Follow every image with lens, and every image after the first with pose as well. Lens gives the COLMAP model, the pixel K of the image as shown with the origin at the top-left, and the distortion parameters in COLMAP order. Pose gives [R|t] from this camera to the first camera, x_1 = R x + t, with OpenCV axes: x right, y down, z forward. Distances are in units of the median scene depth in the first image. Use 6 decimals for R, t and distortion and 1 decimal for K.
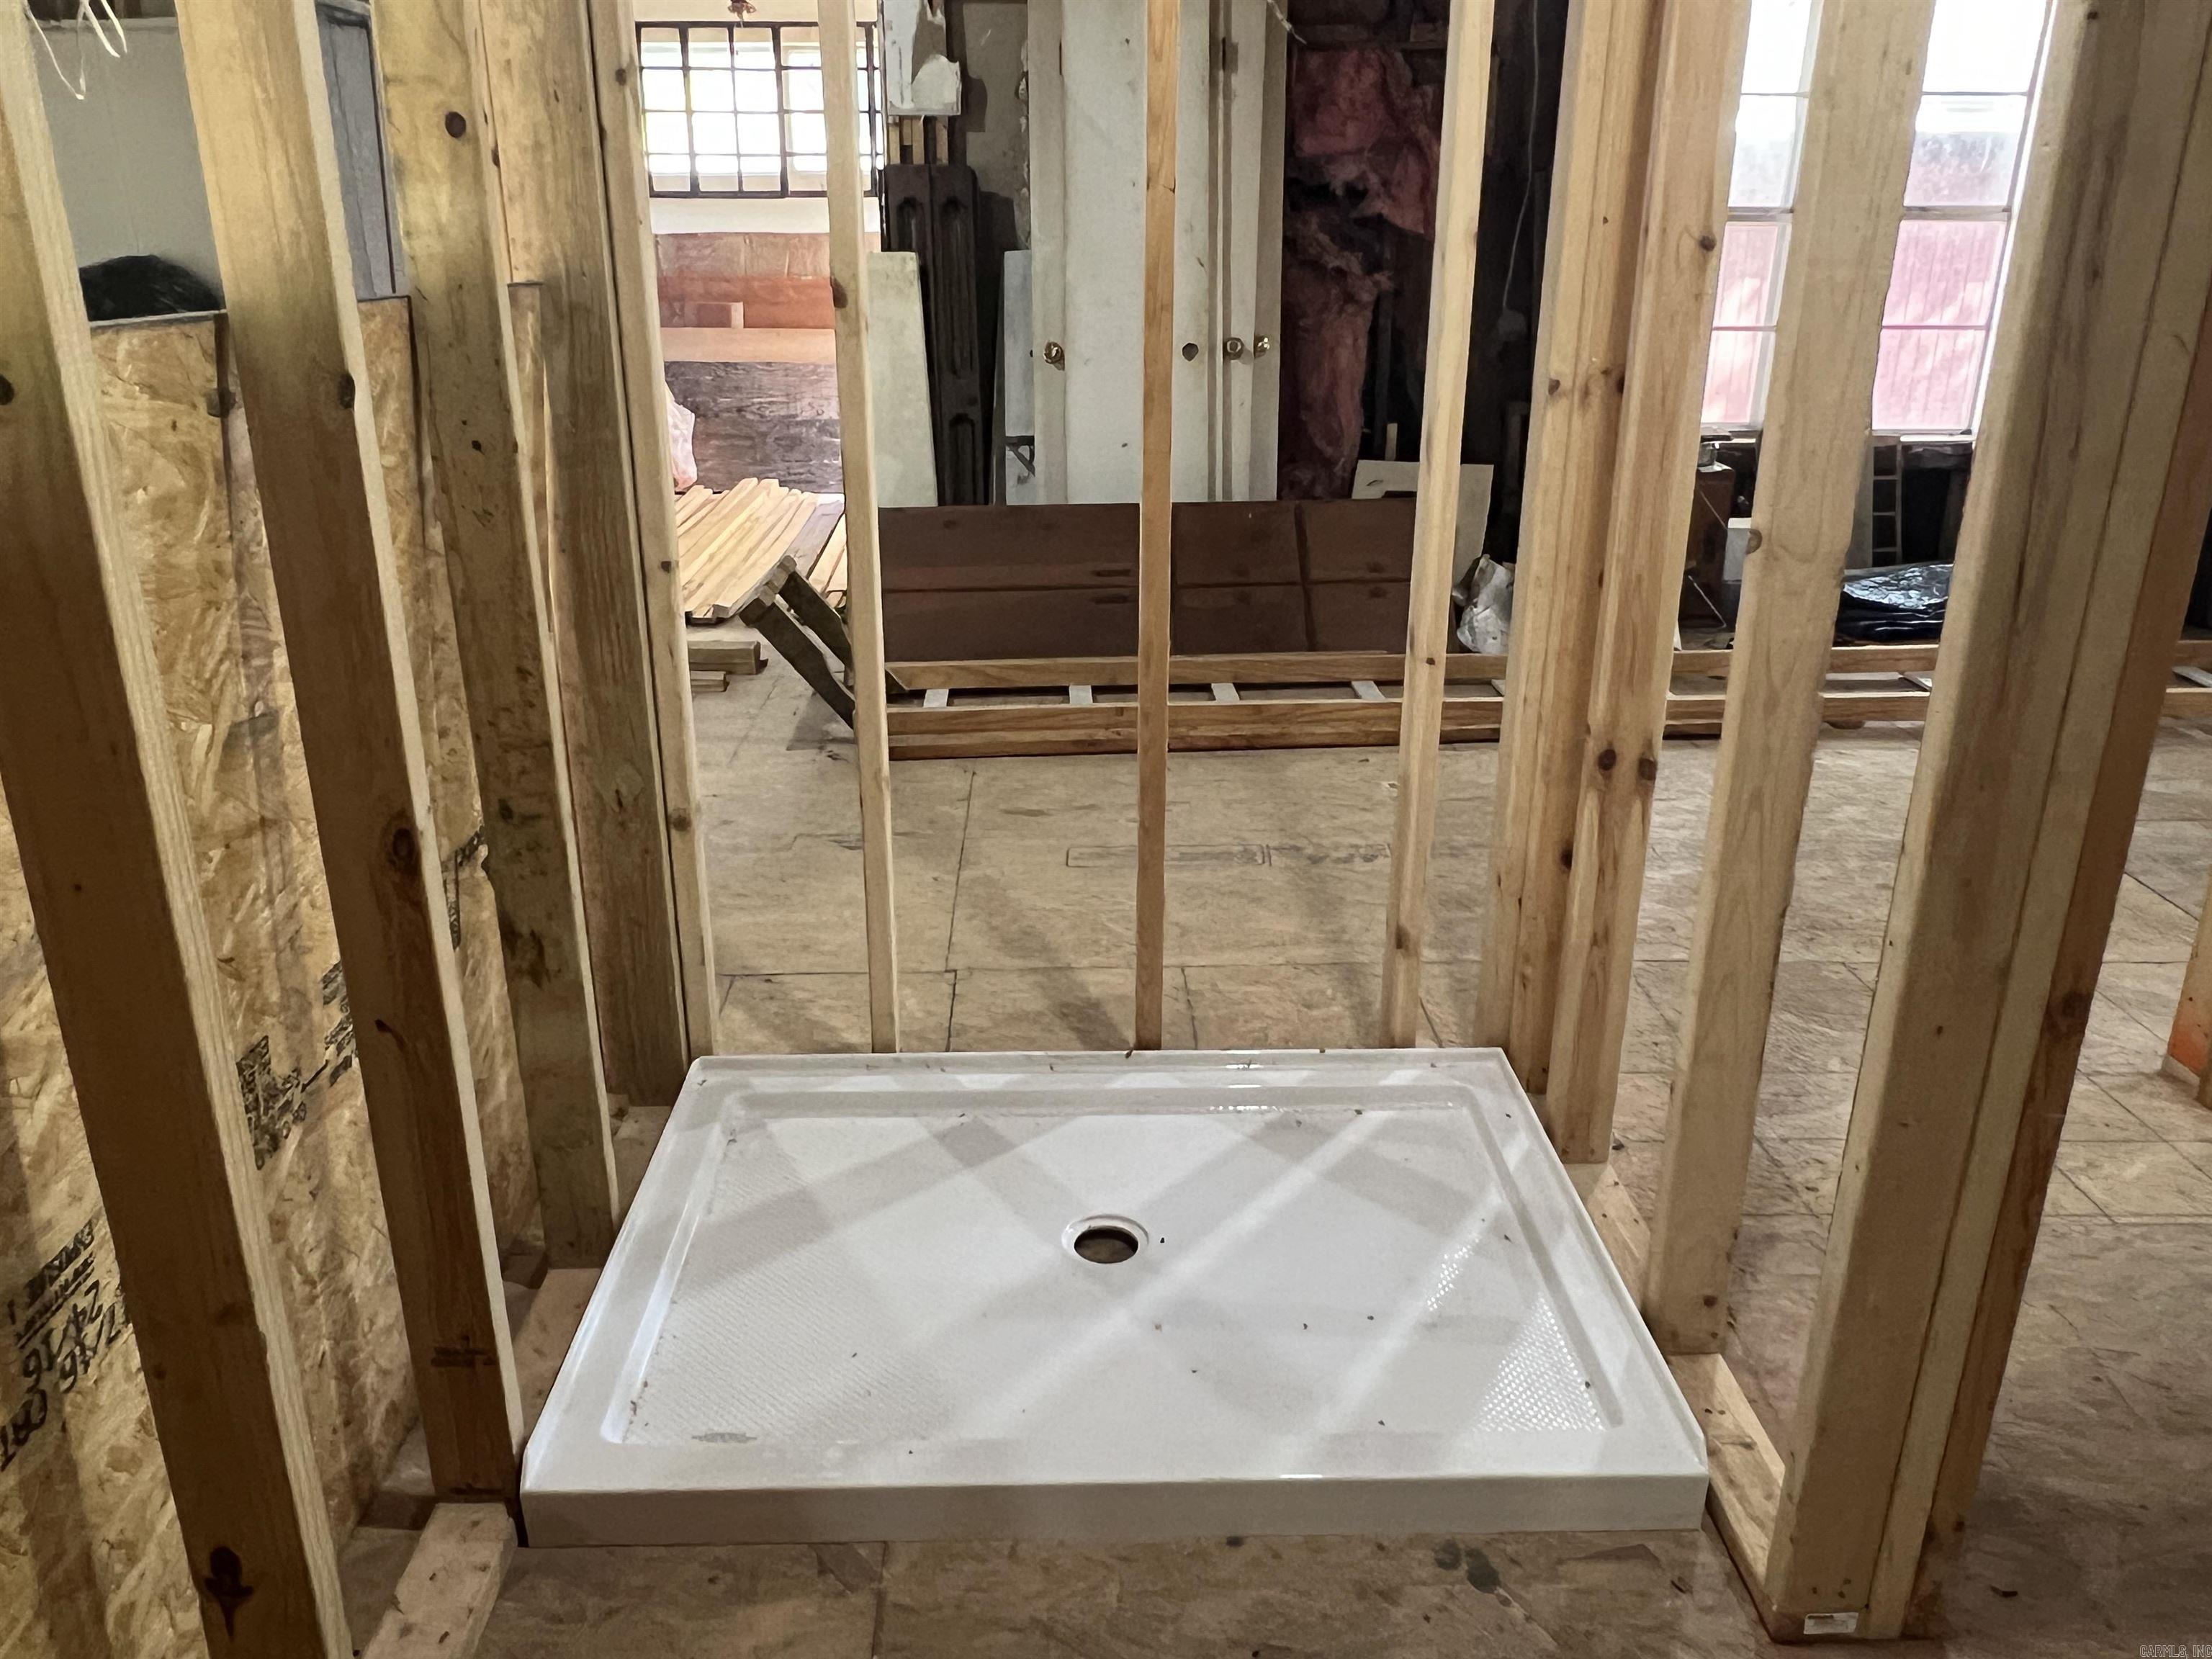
lens RADIAL K [[1661.3, 0, 1112.3], [0, 1661.3, 816.9], [0, 0, 1]] dist [0.005452, 0.006776]
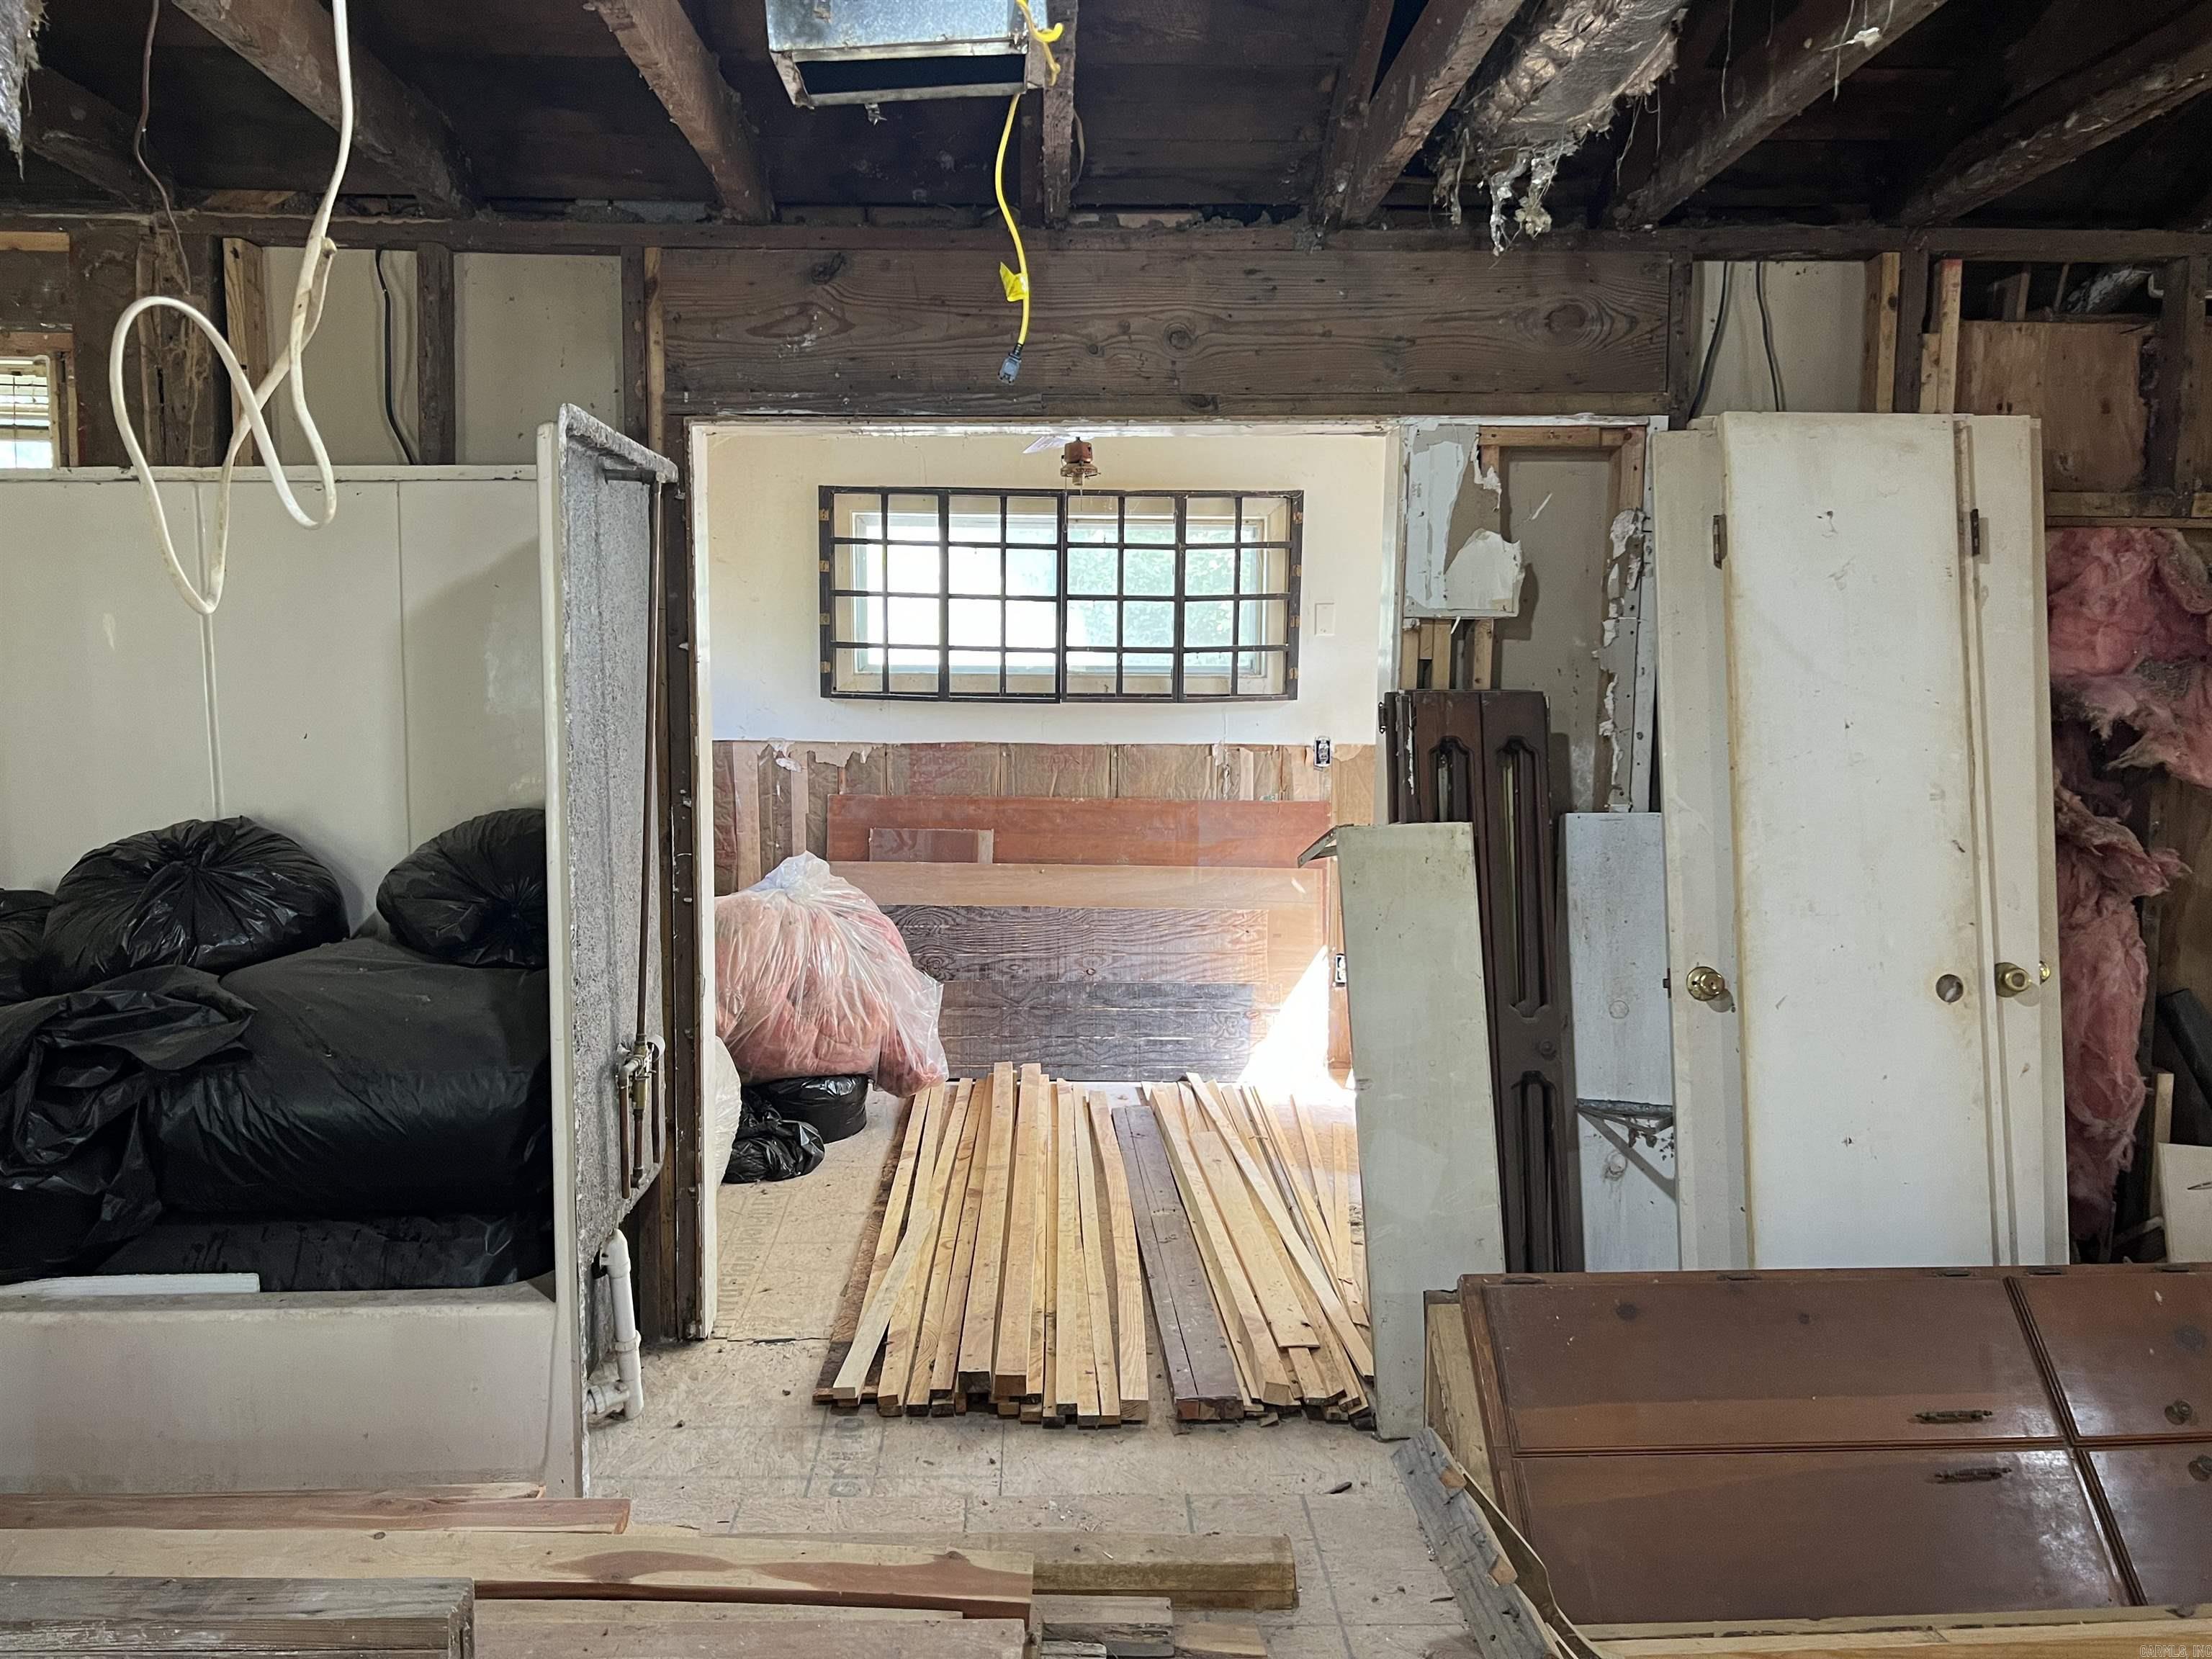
lens RADIAL K [[1669.8, 0, 1090.8], [0, 1669.8, 844.4], [0, 0, 1]] dist [0.028298, -0.025478]
pose [[0.999947, 0.007804, -0.006695, -0.211821], [-0.009186, 0.970576, -0.240618, -0.147168], [0.004620, 0.240667, 0.970597, 0.320467]]
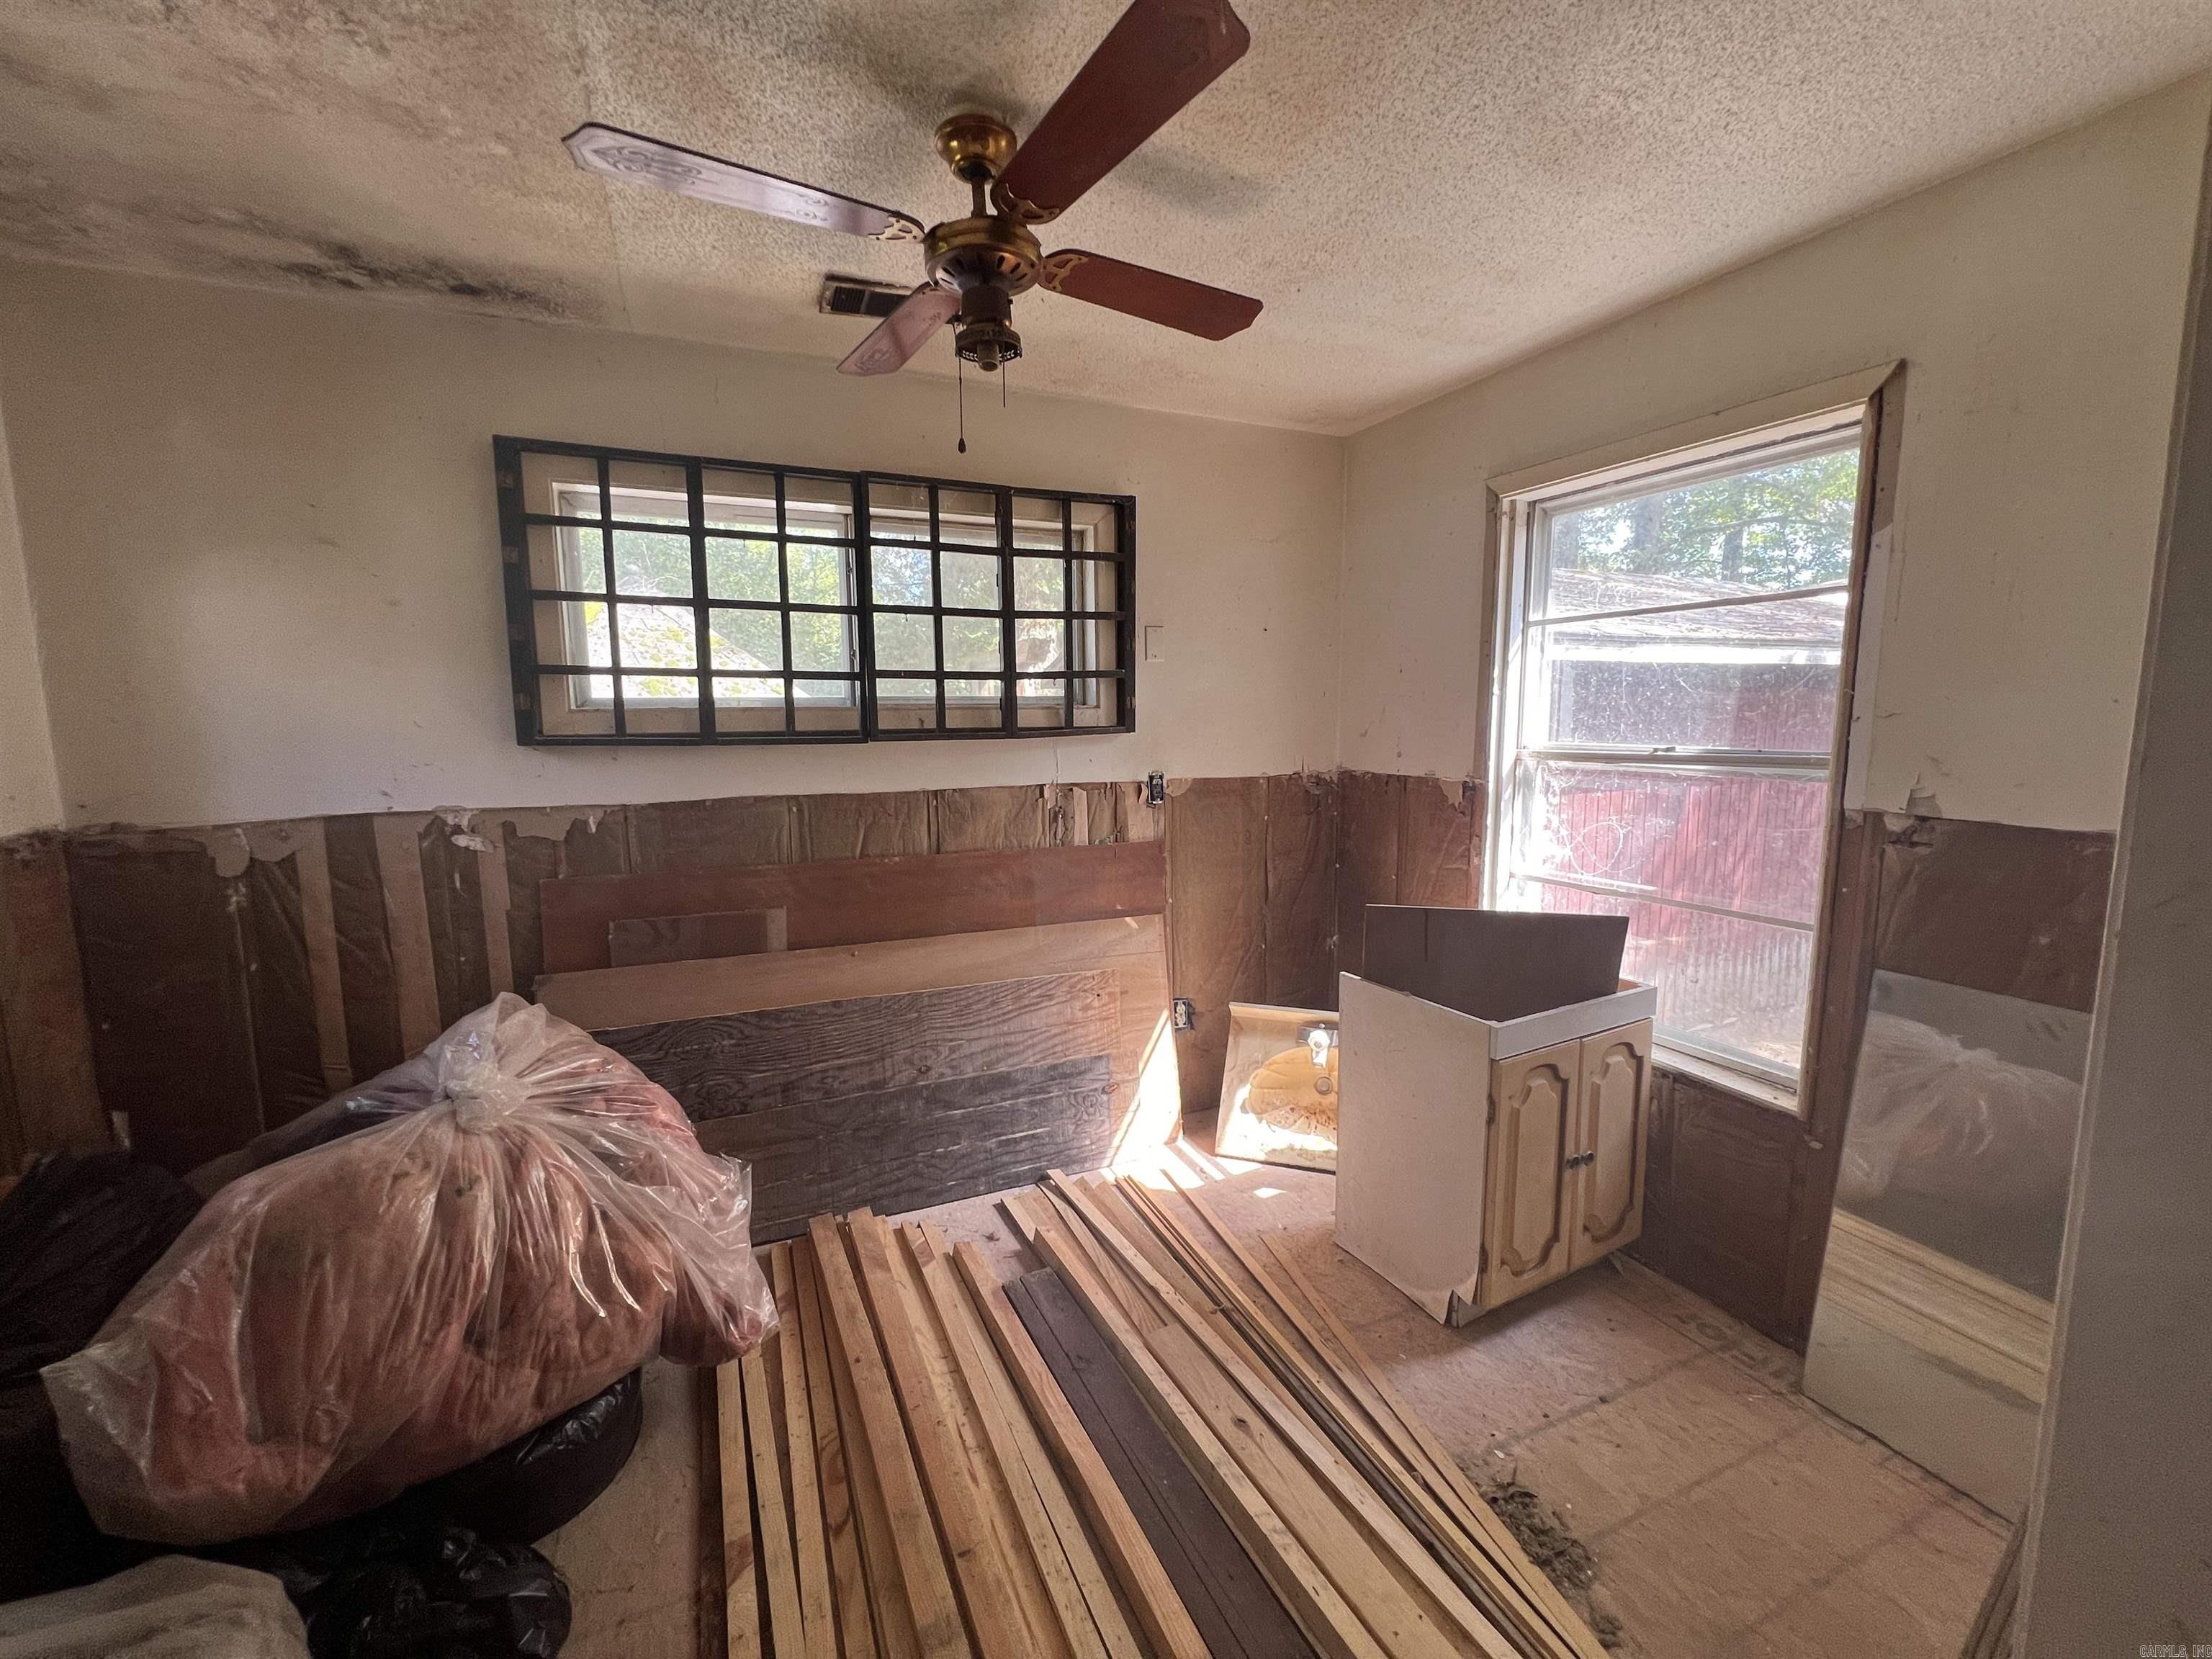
lens RADIAL K [[895.3, 0, 1101.2], [0, 895.3, 816.8], [0, 0, 1]] dist [-0.015606, 0.000180]
pose [[0.927204, -0.052372, 0.370878, -0.287712], [0.136736, 0.969166, -0.204988, -0.318944], [-0.348707, 0.240778, 0.905776, 0.813837]]
